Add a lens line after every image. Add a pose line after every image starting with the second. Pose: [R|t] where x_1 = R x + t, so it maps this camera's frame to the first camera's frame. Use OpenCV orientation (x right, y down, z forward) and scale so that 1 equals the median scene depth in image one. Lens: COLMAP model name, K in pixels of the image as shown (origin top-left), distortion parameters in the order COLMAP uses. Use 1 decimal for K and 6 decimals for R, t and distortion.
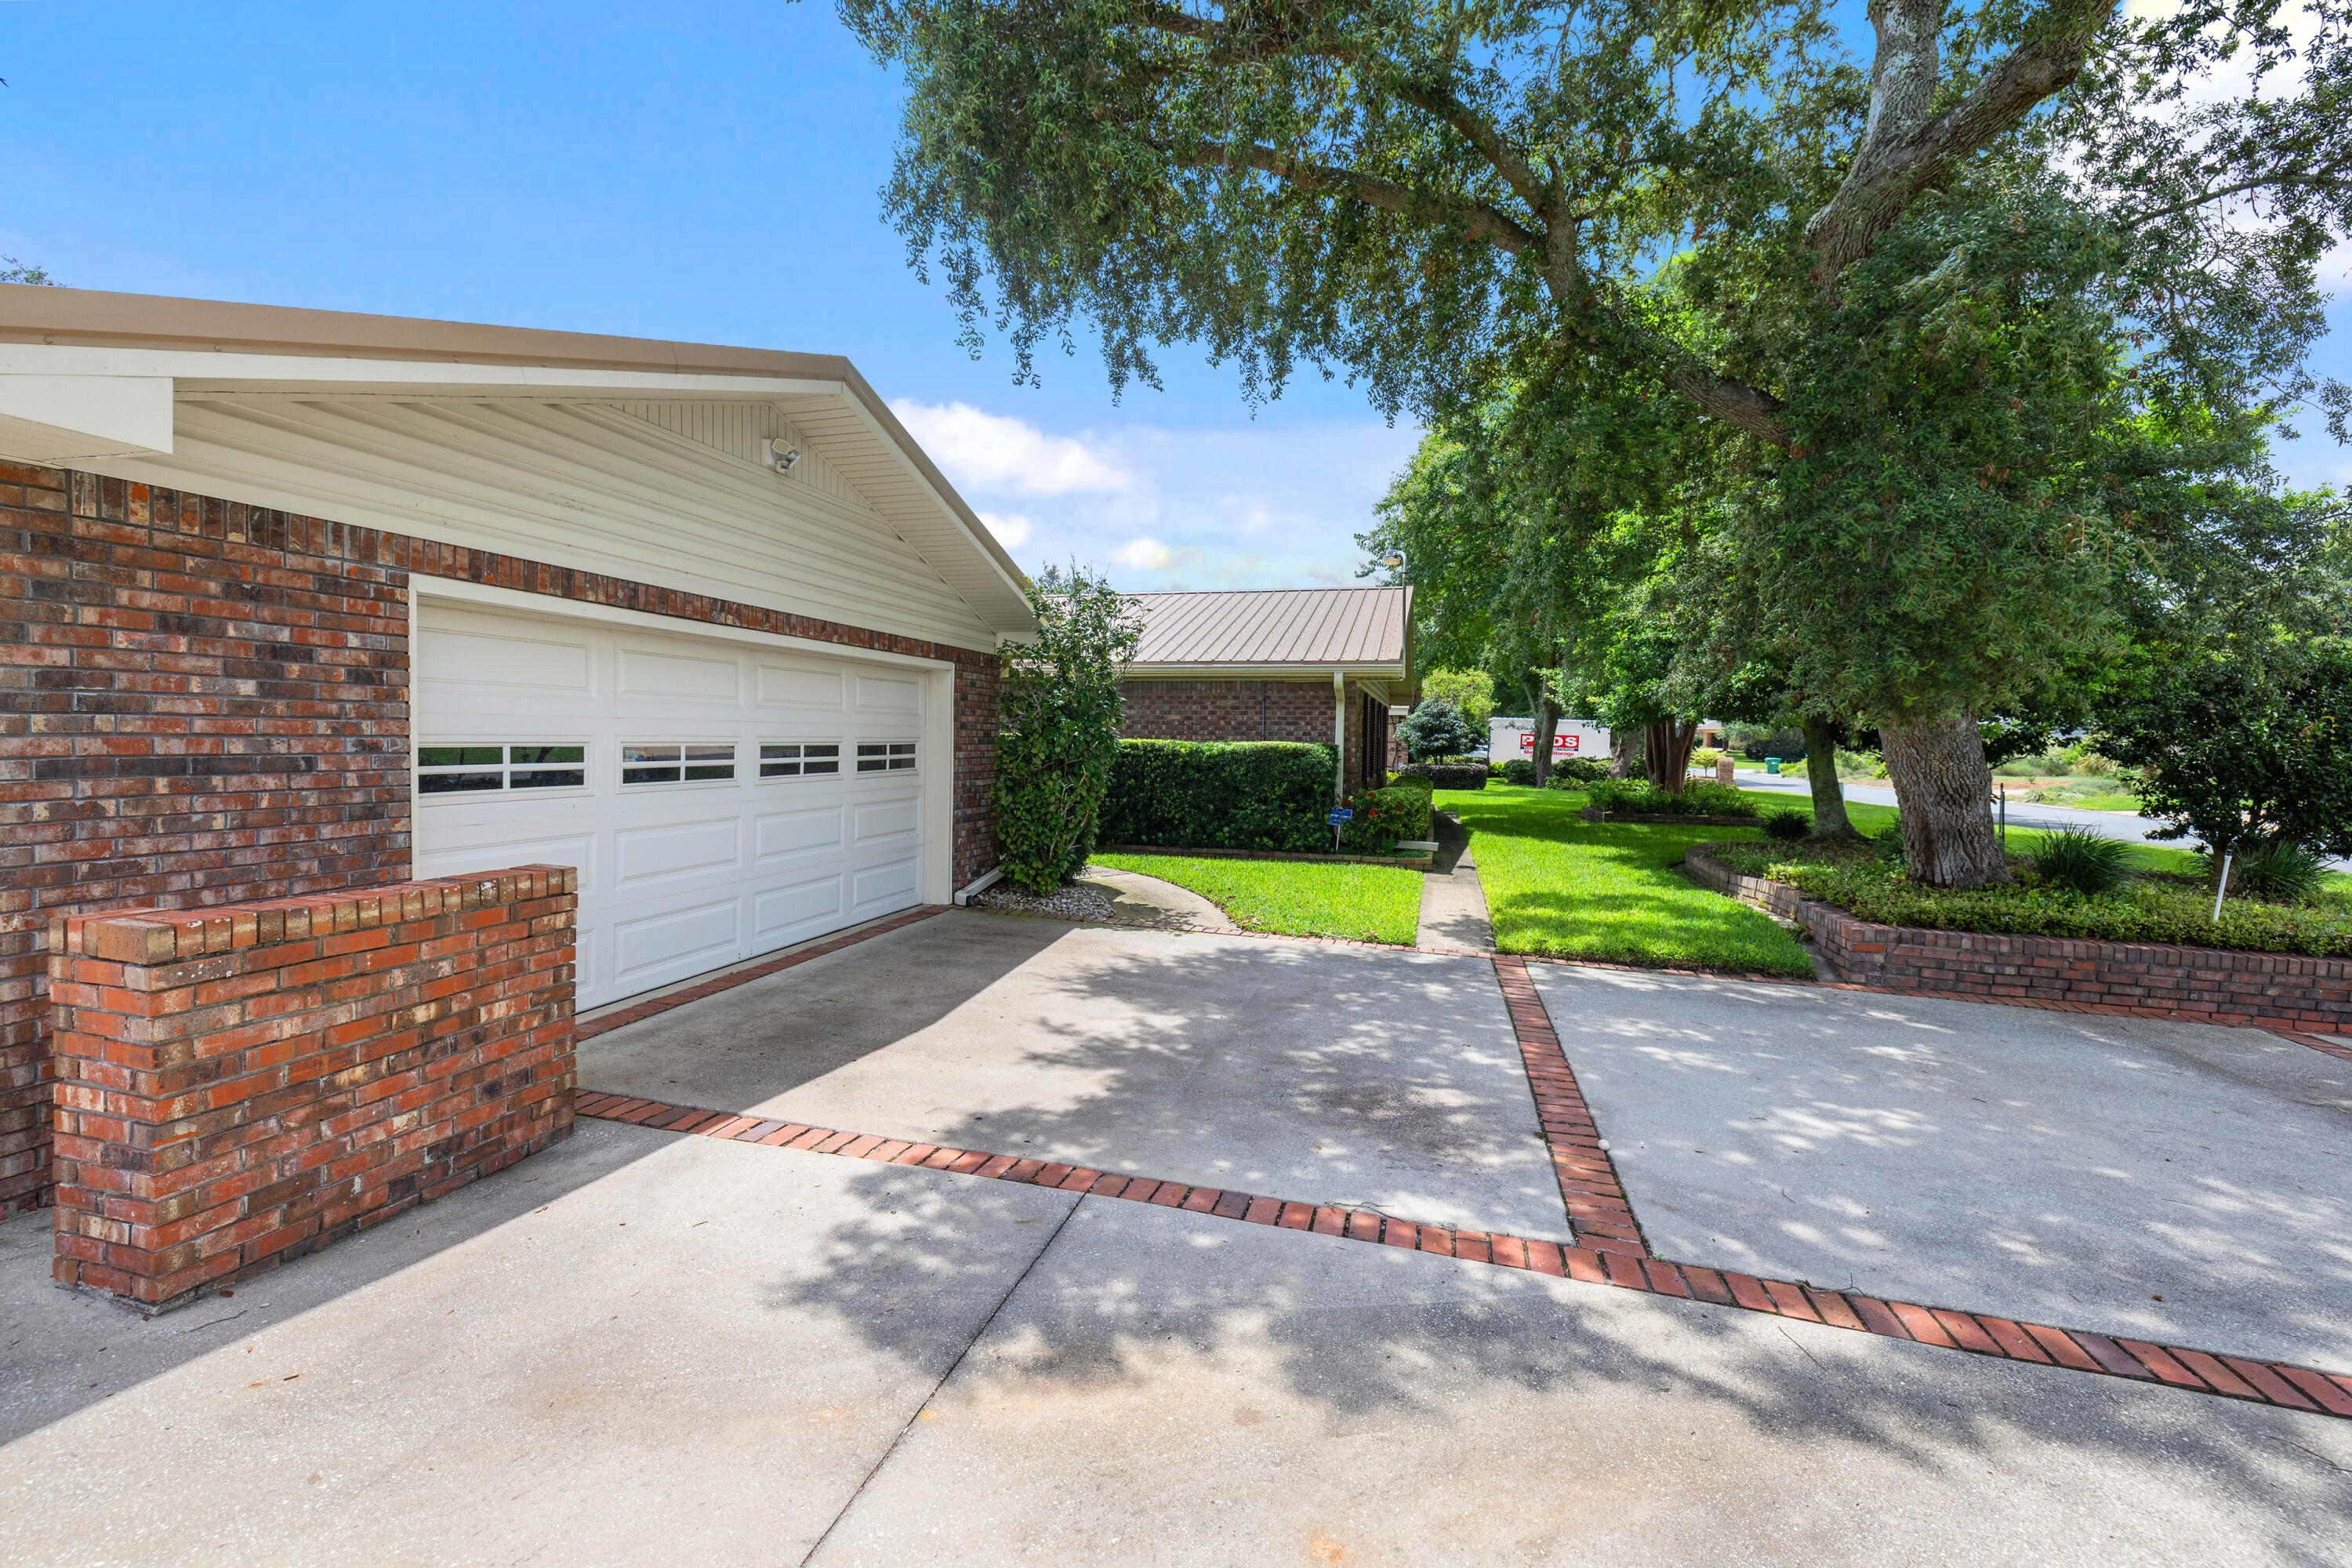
lens RADIAL K [[1000.2, 0, 1132.9], [0, 1000.2, 783.9], [0, 0, 1]] dist [-0.003316, 0.001110]
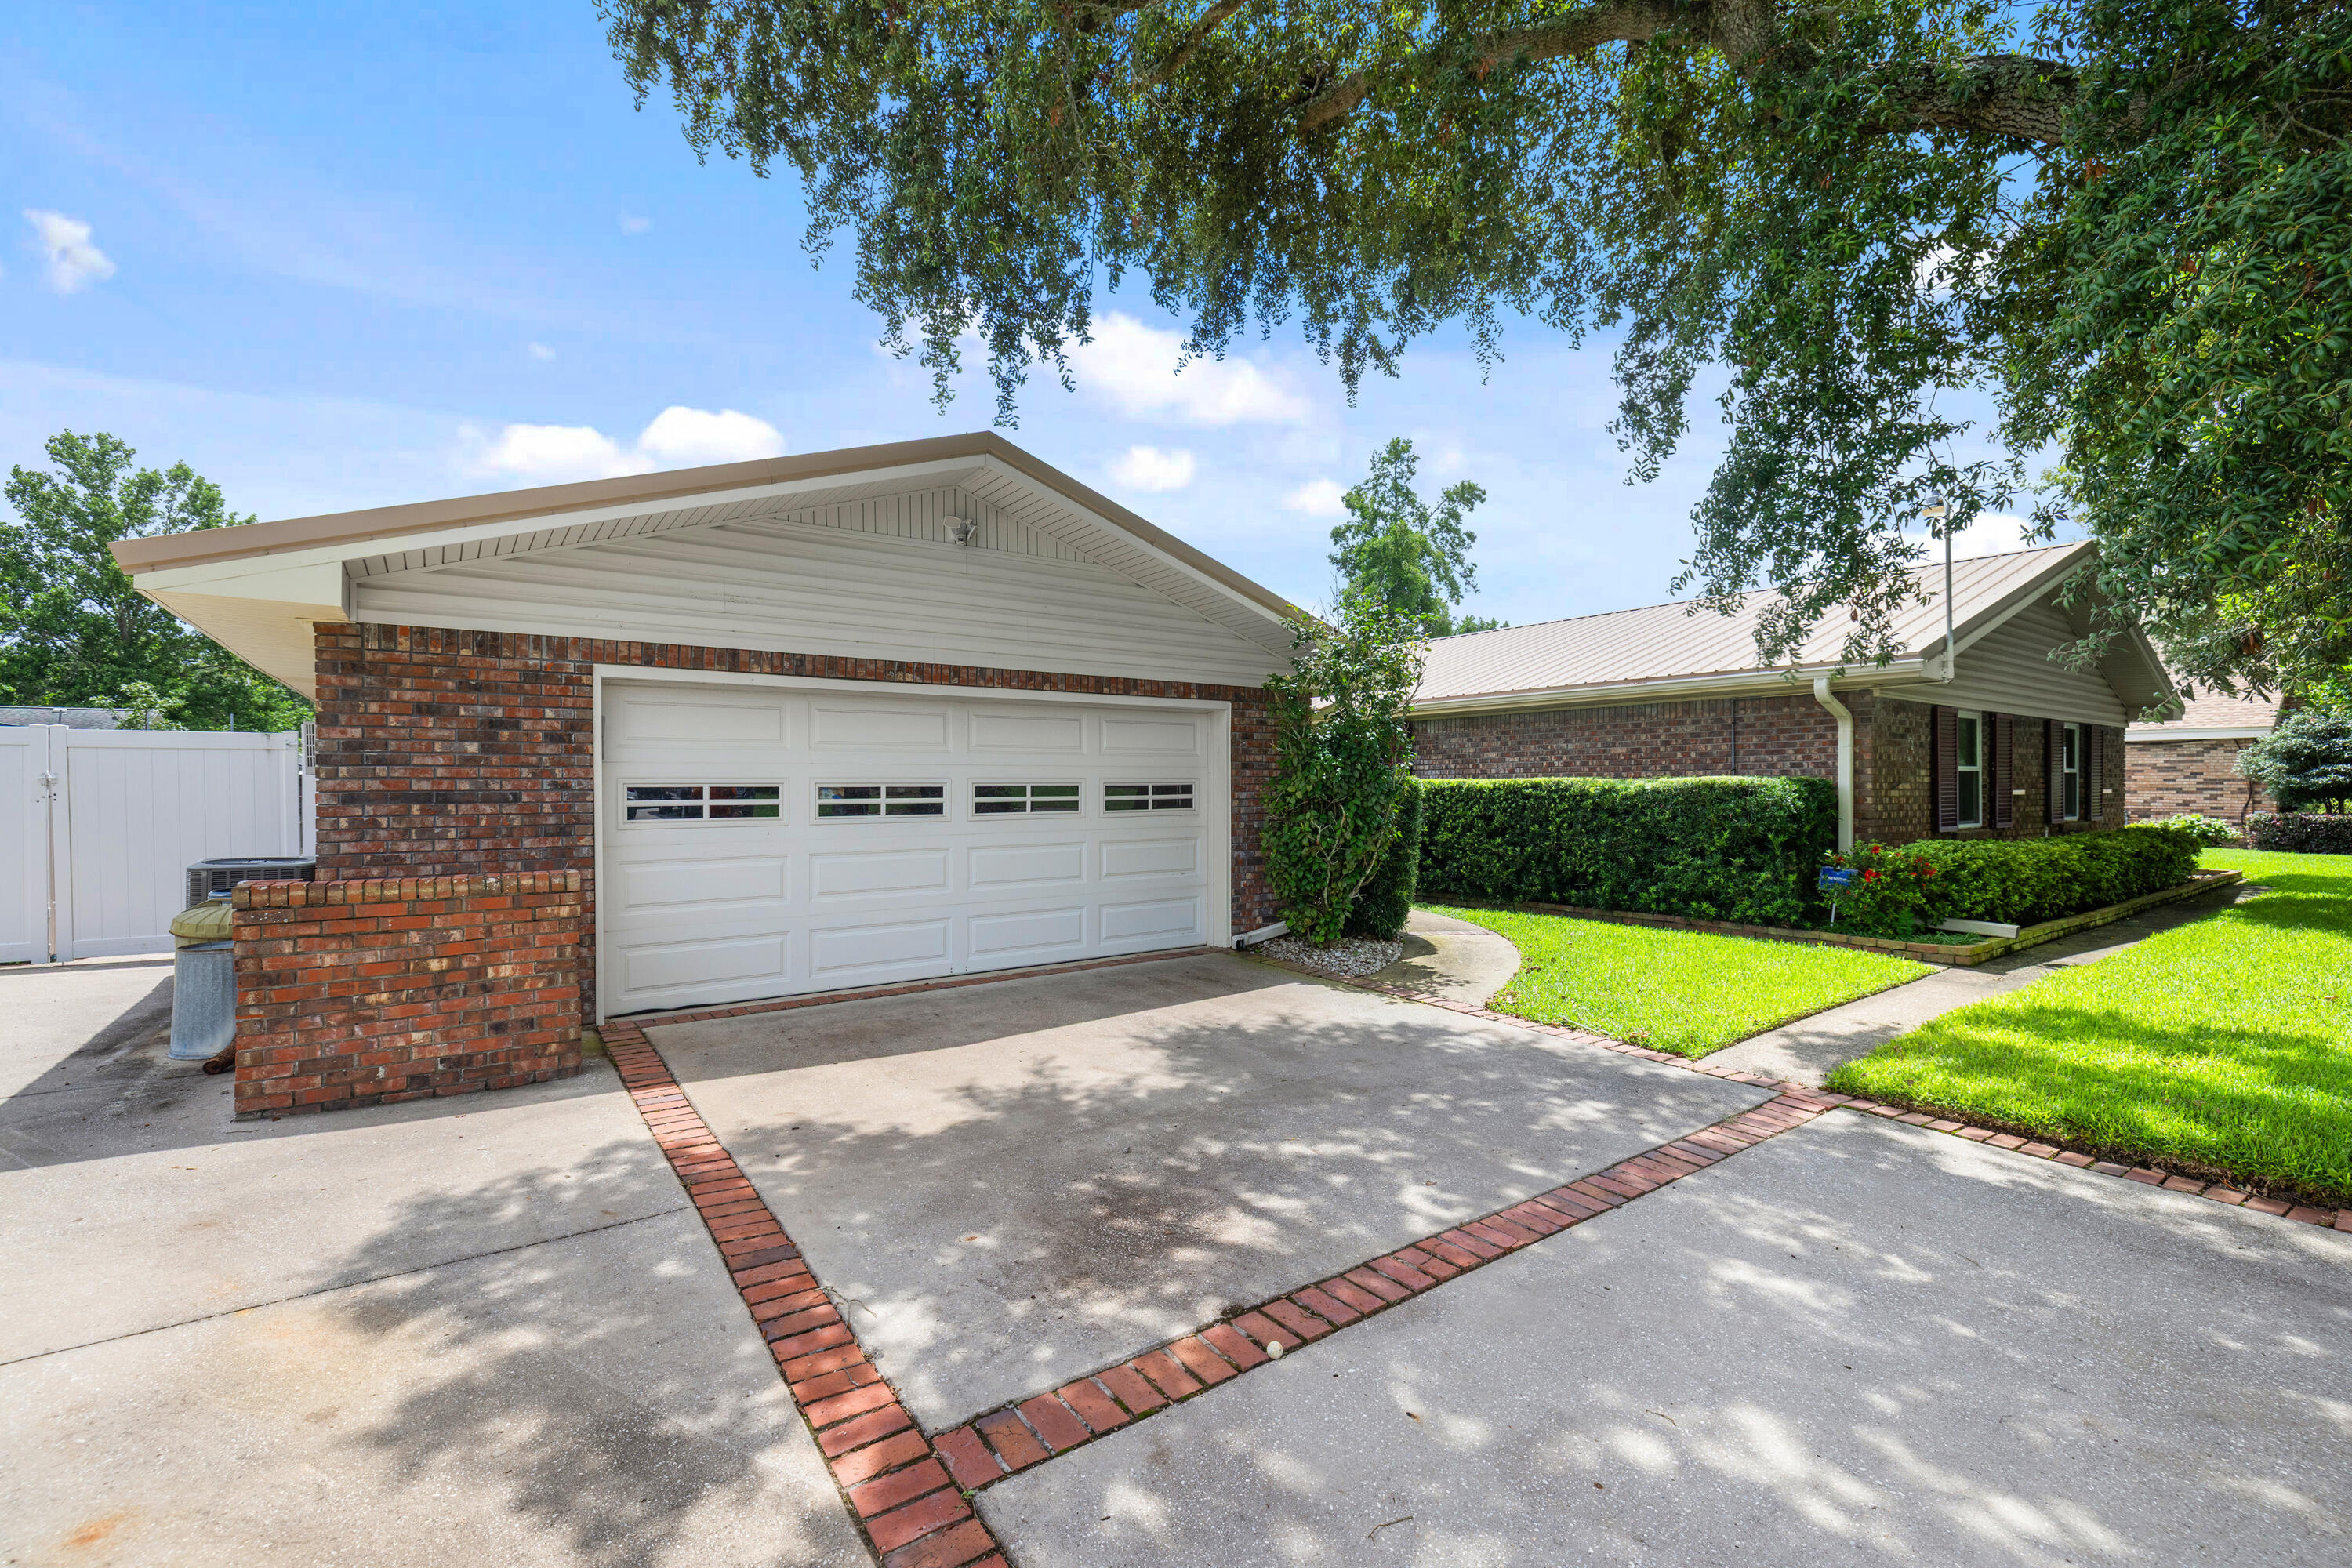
lens RADIAL K [[1000.2, 0, 1148.5], [0, 1000.2, 795.9], [0, 0, 1]] dist [-0.003316, 0.001110]
pose [[0.785995, -0.009170, -0.618165, 0.770223], [-0.014748, 0.999327, -0.033575, 0.012979], [0.618057, 0.035507, 0.785331, 0.371749]]
